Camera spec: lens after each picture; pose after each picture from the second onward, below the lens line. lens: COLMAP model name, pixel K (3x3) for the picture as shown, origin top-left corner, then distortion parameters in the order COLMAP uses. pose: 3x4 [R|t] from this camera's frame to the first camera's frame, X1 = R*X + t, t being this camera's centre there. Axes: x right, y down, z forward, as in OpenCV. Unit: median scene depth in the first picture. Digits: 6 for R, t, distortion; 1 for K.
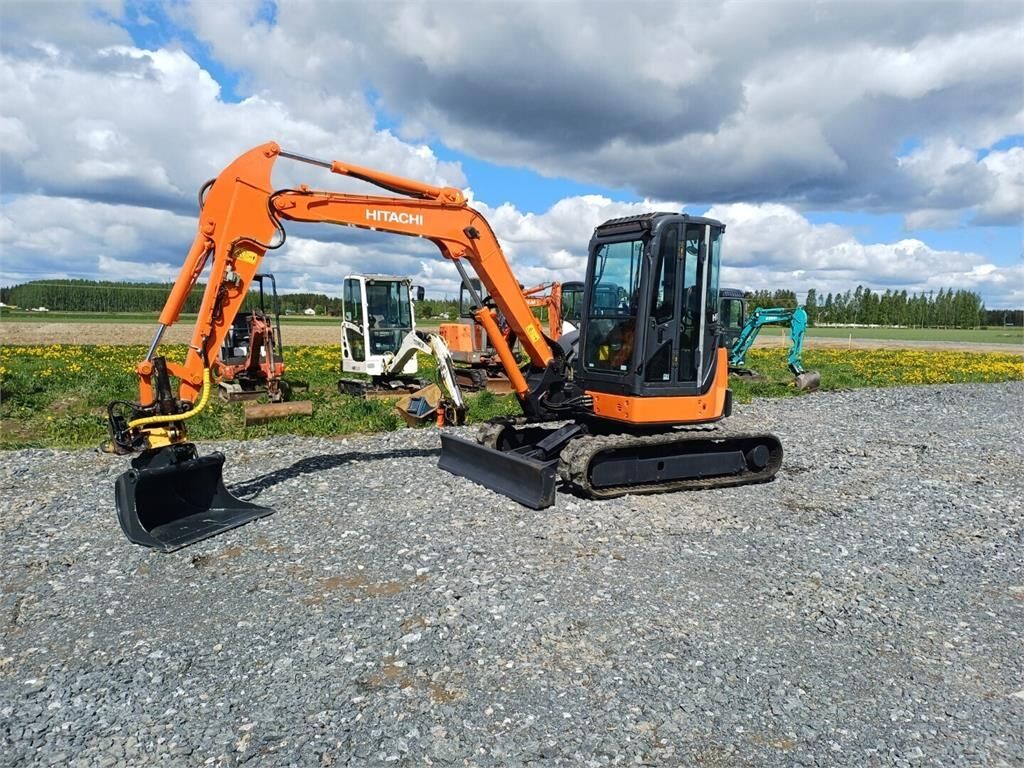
lens RADIAL K [[806.2, 0, 512.0], [0, 806.2, 384.0], [0, 0, 1]] dist [0.095889, -0.146810]
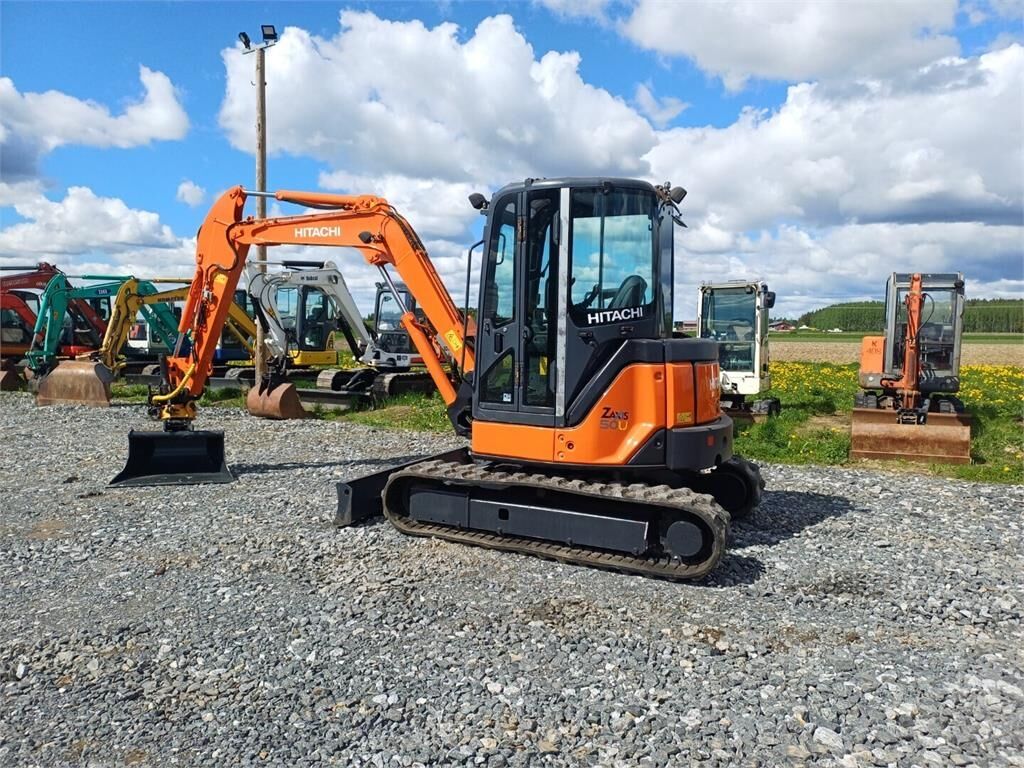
lens RADIAL K [[788.2, 0, 512.0], [0, 788.2, 384.0], [0, 0, 1]] dist [0.087436, 0.003668]
pose [[0.514796, 0.045650, -0.856096, 0.115463], [-0.067861, 0.997618, 0.012390, -0.004324], [0.854623, 0.051718, 0.516668, 0.087082]]
